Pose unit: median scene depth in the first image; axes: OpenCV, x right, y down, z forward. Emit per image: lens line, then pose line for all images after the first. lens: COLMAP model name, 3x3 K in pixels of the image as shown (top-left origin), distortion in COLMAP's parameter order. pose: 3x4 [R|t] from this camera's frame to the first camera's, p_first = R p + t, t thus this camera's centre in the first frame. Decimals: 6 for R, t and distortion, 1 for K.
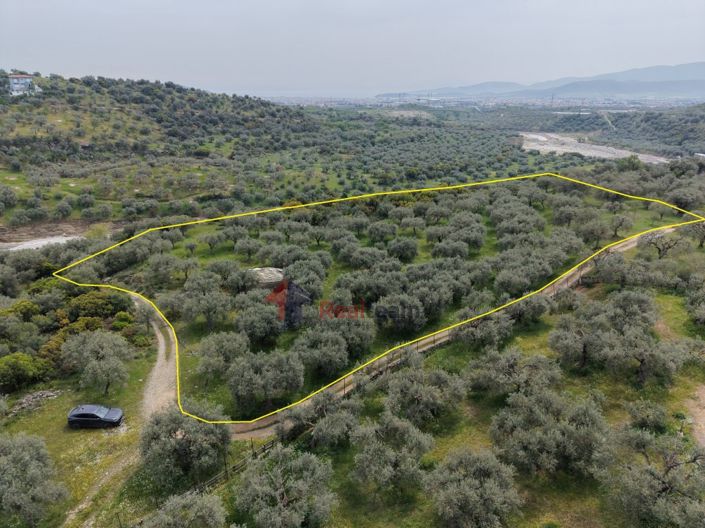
lens RADIAL K [[471.9, 0, 352.6], [0, 471.9, 266.3], [0, 0, 1]] dist [0.022961, -0.022884]
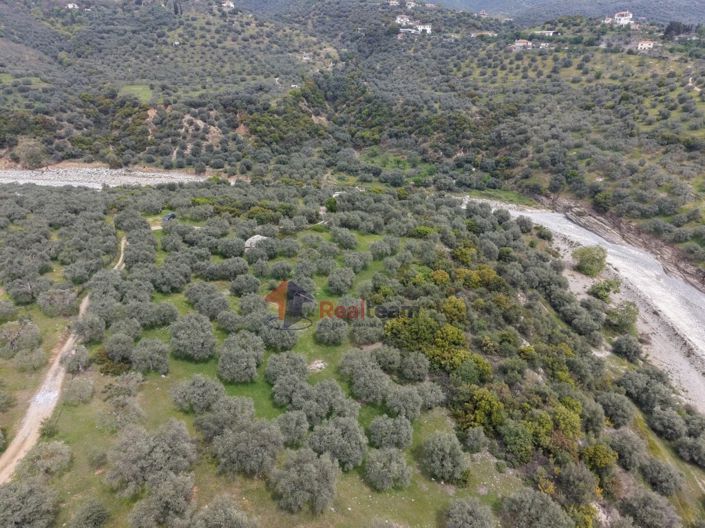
lens RADIAL K [[471.9, 0, 350.6], [0, 471.9, 265.3], [0, 0, 1]] dist [0.022961, -0.022884]
pose [[-0.341105, 0.383534, -0.858224, 0.247468], [-0.331398, 0.805299, 0.491598, -0.182351], [0.879672, 0.452100, -0.147589, 0.347024]]
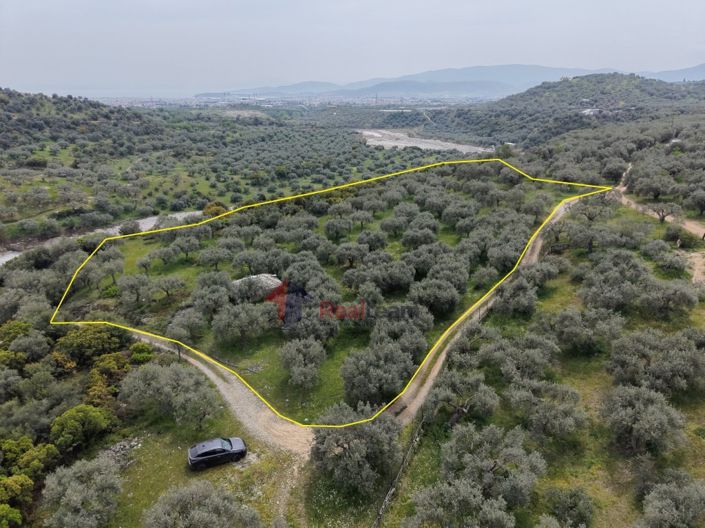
lens RADIAL K [[471.9, 0, 351.6], [0, 471.9, 264.3], [0, 0, 1]] dist [0.022961, -0.022884]
pose [[0.938833, -0.120166, 0.322727, -0.069679], [0.121037, 0.992495, 0.017447, -0.002621], [-0.322401, 0.022682, 0.946331, 0.007439]]
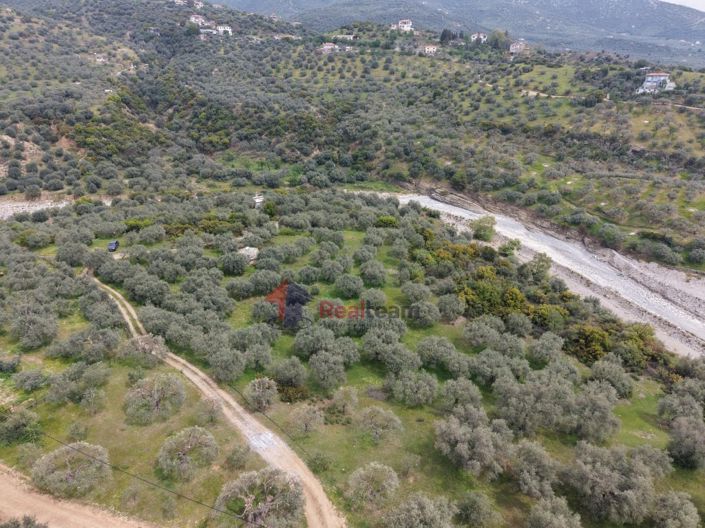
lens RADIAL K [[471.9, 0, 351.2], [0, 471.9, 267.6], [0, 0, 1]] dist [0.022961, -0.022884]
pose [[0.099760, 0.405687, -0.908552, 0.274731], [-0.352940, 0.868161, 0.348899, -0.131190], [0.930313, 0.285858, 0.229790, 0.216261]]
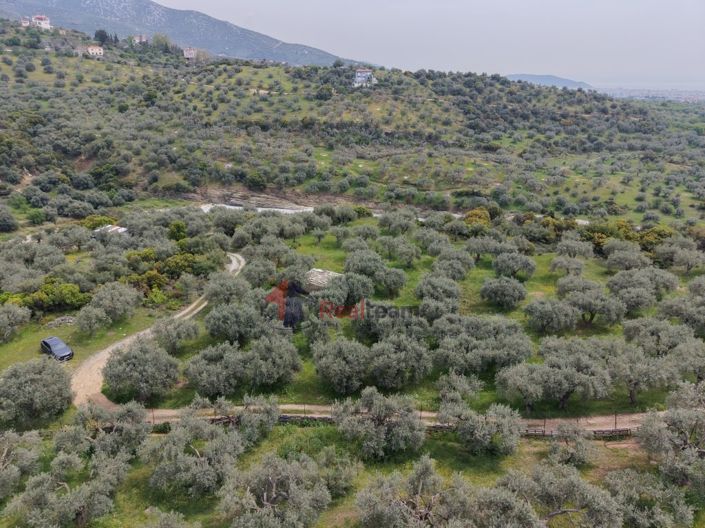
lens RADIAL K [[471.9, 0, 353.9], [0, 471.9, 267.8], [0, 0, 1]] dist [0.022961, -0.022884]
pose [[0.760982, 0.240908, -0.602386, 0.095000], [-0.230190, 0.968352, 0.096473, -0.024179], [0.606563, 0.065249, 0.792353, 0.061368]]
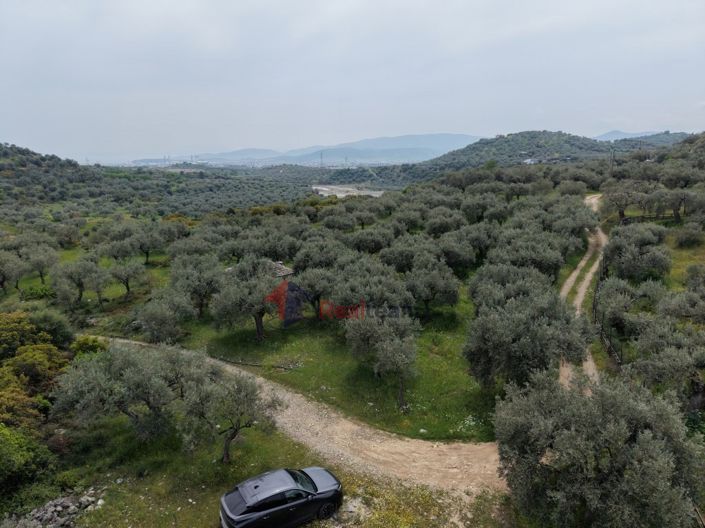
lens RADIAL K [[471.9, 0, 351.7], [0, 471.9, 261.5], [0, 0, 1]] dist [0.022961, -0.022884]
pose [[0.889310, -0.100113, 0.446212, -0.082617], [0.160608, 0.981962, -0.099781, 0.021228], [-0.428173, 0.160402, 0.889347, 0.073779]]
